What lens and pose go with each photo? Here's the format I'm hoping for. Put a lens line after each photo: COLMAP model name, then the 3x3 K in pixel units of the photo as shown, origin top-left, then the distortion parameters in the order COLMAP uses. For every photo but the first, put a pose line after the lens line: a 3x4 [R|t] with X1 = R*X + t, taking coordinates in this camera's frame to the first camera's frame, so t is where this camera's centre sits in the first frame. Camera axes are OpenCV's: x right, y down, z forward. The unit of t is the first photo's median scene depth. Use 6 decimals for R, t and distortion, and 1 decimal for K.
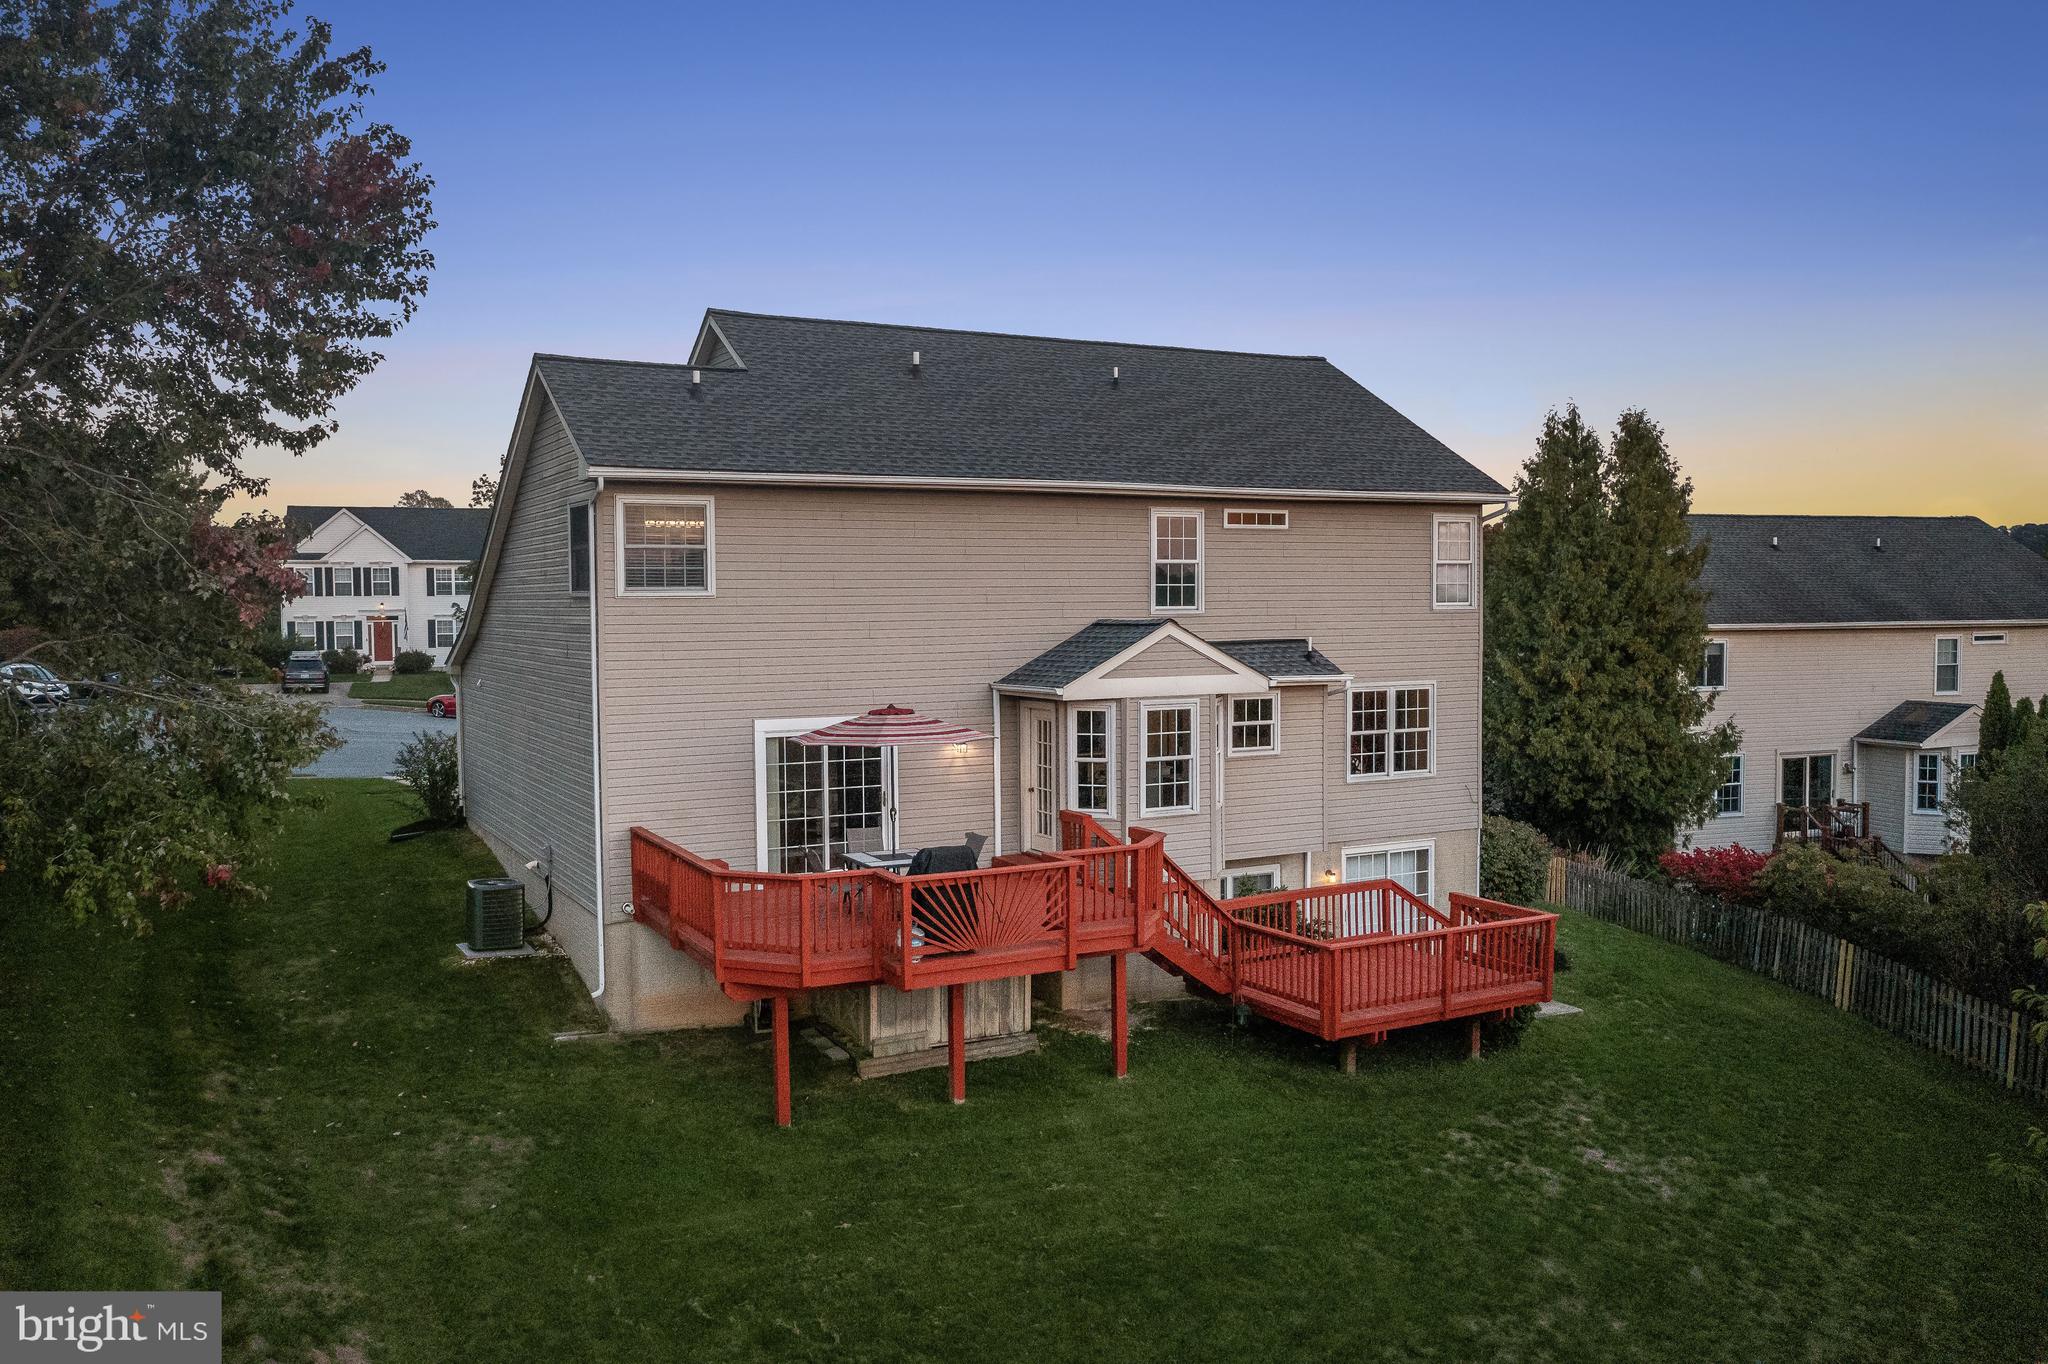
lens RADIAL K [[1625.3, 0, 1016.8], [0, 1625.3, 678.4], [0, 0, 1]] dist [-0.010264, -0.003275]
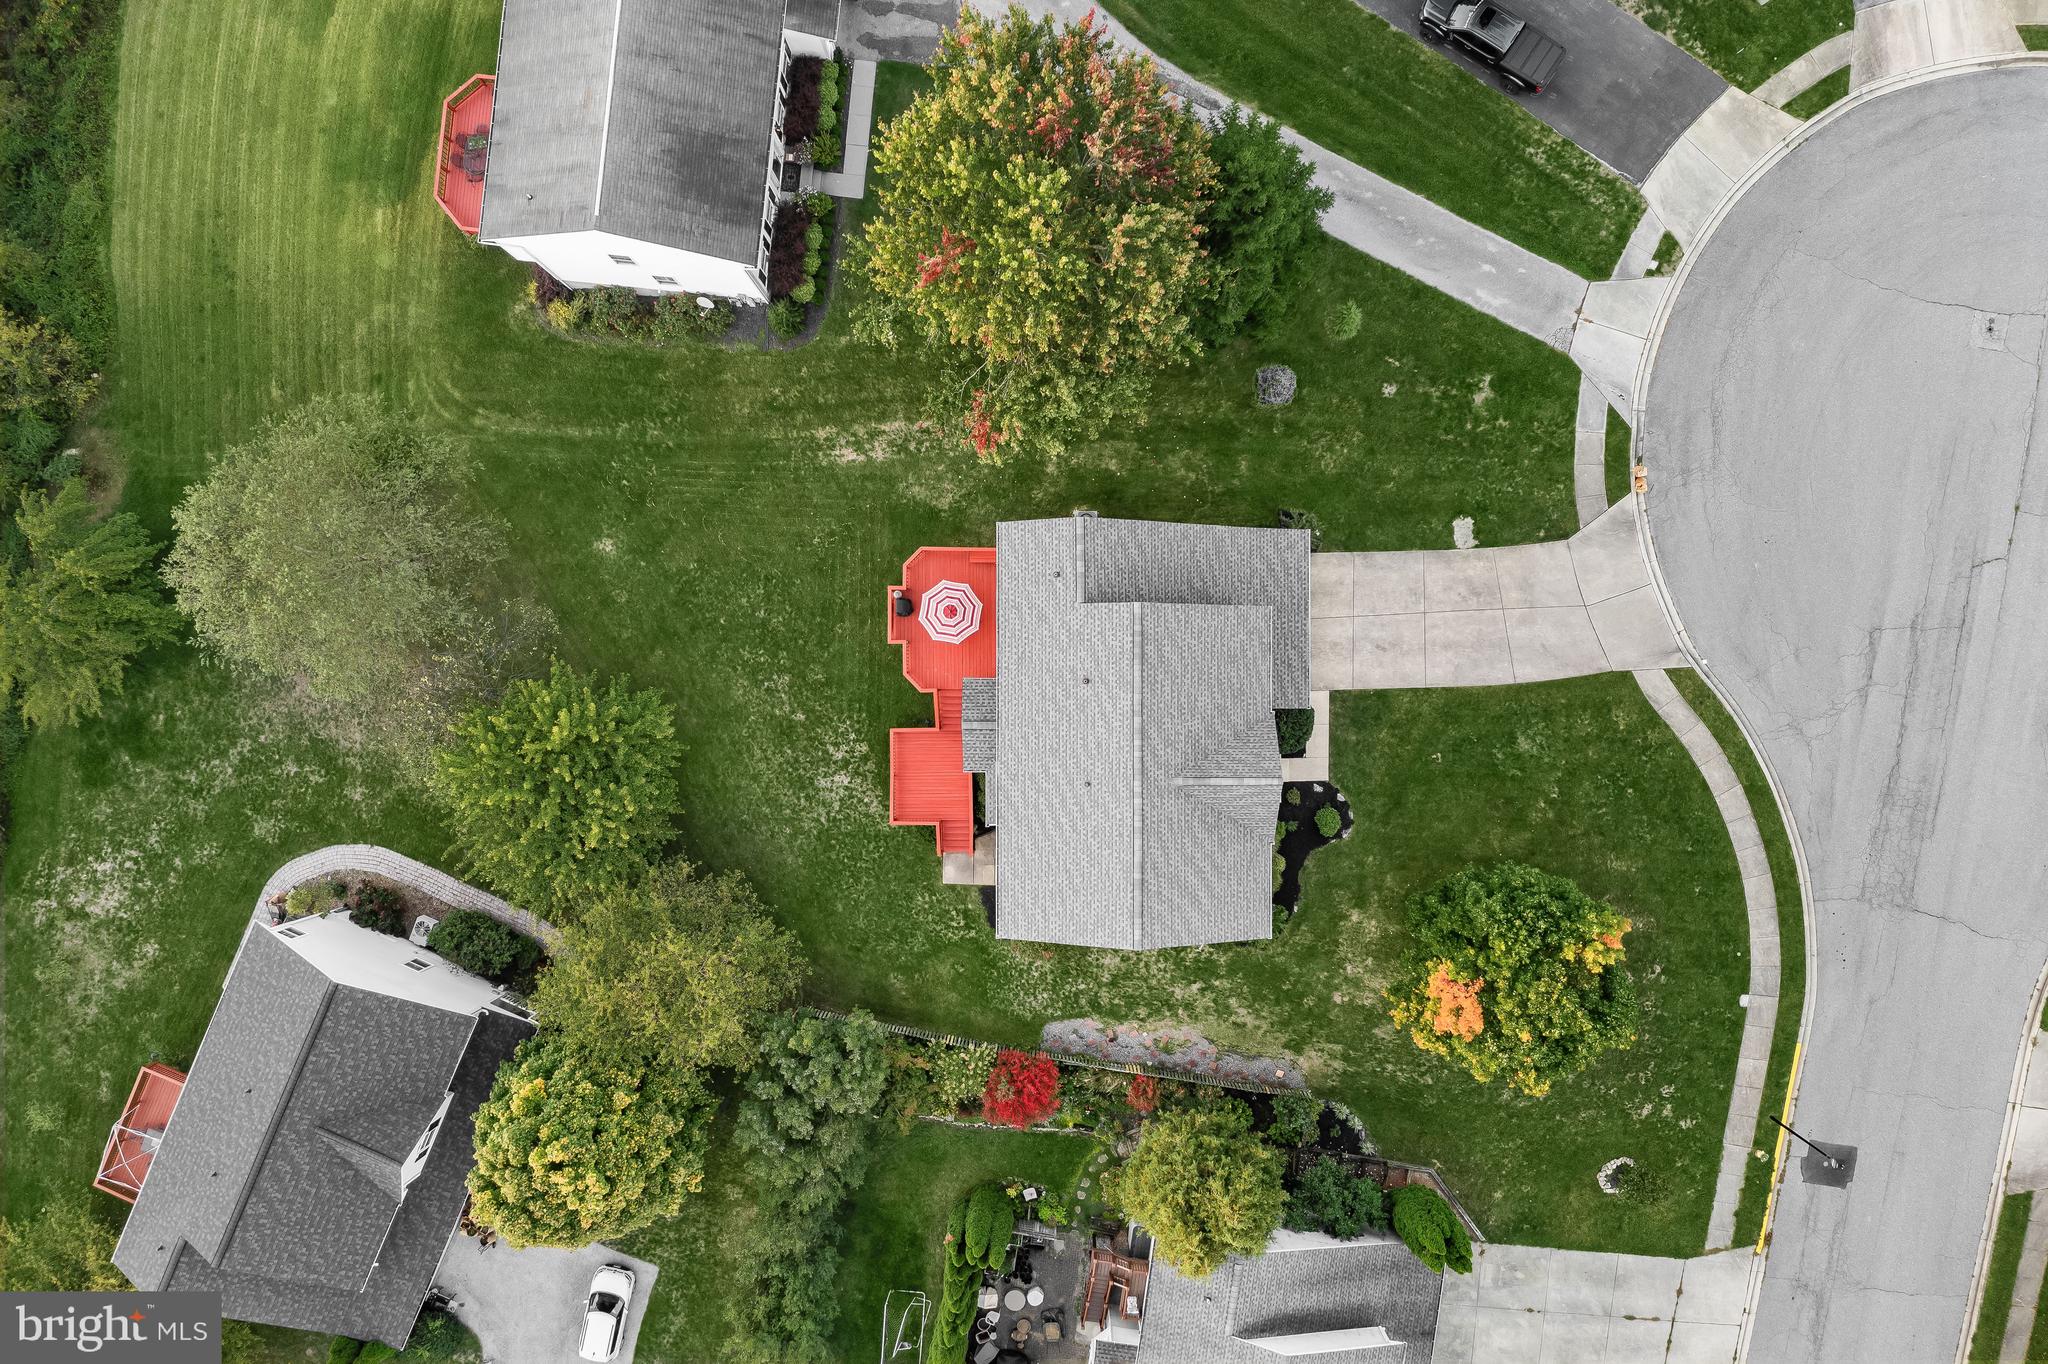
lens RADIAL K [[1615.6, 0, 1016.7], [0, 1615.6, 679.1], [0, 0, 1]] dist [-0.015329, 0.004648]
pose [[-0.467985, 0.883718, 0.005692, -0.029619], [-0.025931, -0.020169, 0.999460, -2.457586], [0.883356, 0.467585, 0.032354, 0.839807]]
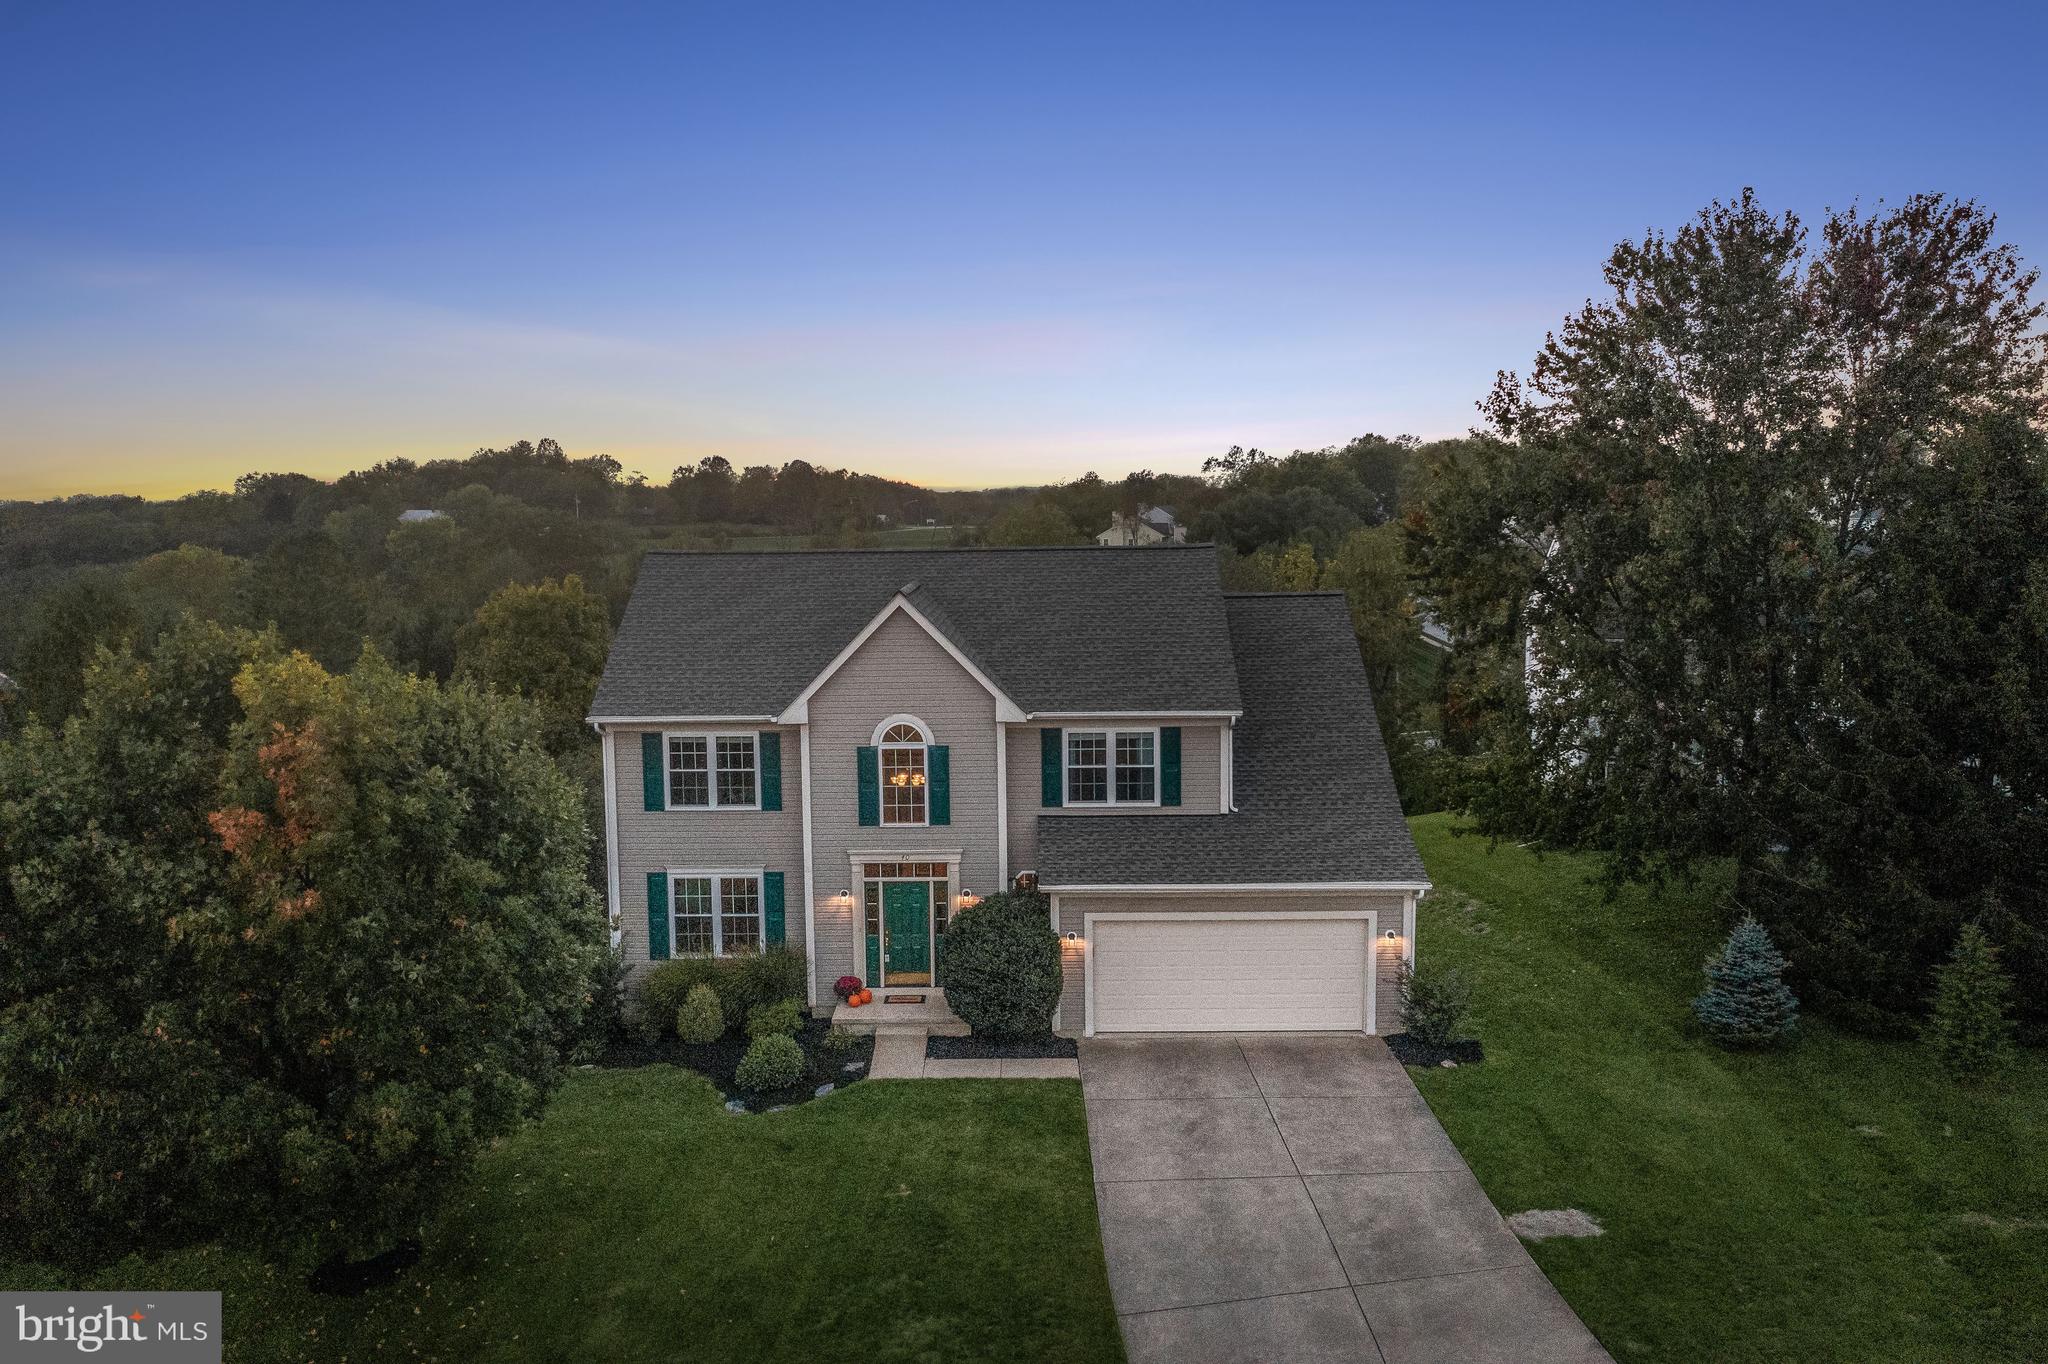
lens RADIAL K [[1622.7, 0, 1017.1], [0, 1622.7, 676.6], [0, 0, 1]] dist [-0.018500, -0.001479]
pose [[-0.875416, -0.045927, 0.481183, -0.704551], [0.037177, 0.986130, 0.161758, -0.351589], [-0.481939, 0.159495, -0.861566, 2.283984]]
